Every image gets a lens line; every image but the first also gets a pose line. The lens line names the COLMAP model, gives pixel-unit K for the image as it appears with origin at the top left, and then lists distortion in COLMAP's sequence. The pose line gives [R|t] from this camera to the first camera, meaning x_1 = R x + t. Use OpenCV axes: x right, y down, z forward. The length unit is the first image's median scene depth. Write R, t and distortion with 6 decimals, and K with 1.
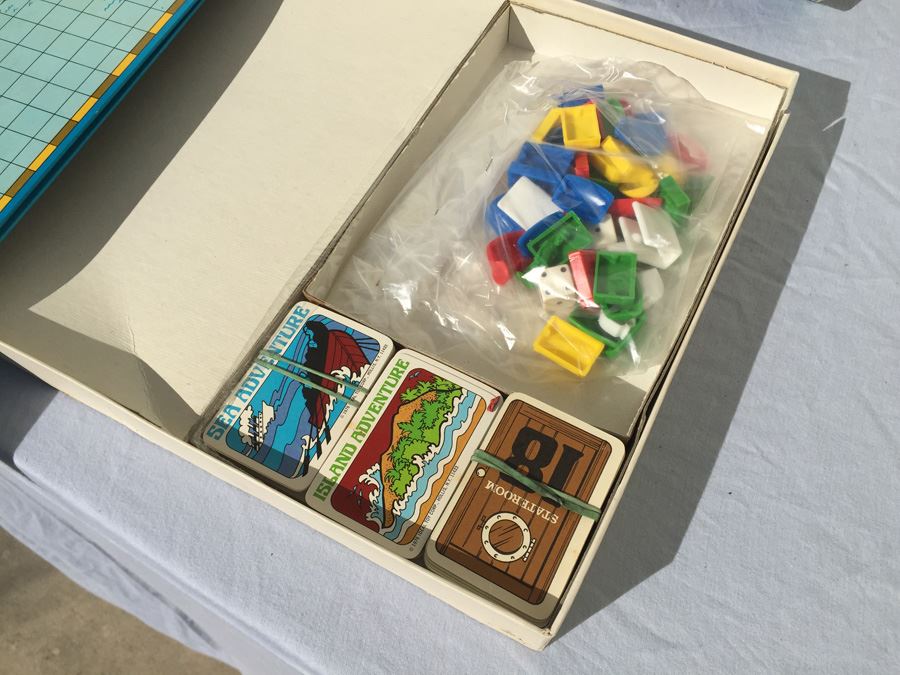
lens RADIAL K [[781.5, 0, 448.8], [0, 781.5, 340.6], [0, 0, 1]] dist [0.087888, -0.144332]
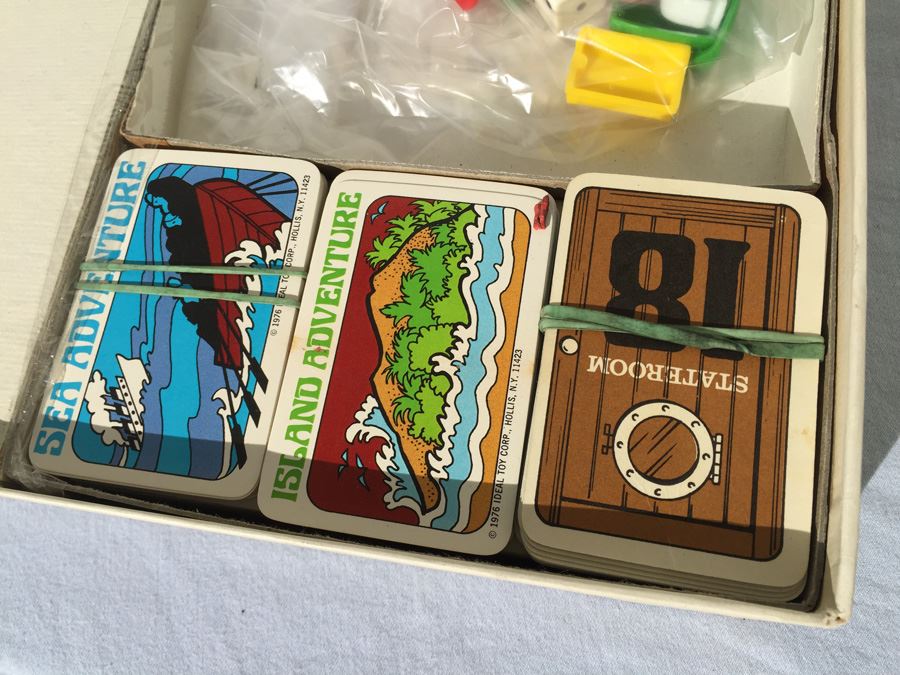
lens RADIAL K [[781.5, 0, 448.8], [0, 781.5, 340.6], [0, 0, 1]] dist [0.087888, -0.144332]
pose [[0.943087, -0.332112, 0.017007, -0.037937], [0.324103, 0.929388, 0.176624, 0.047961], [-0.074465, -0.161059, 0.984132, 0.482538]]
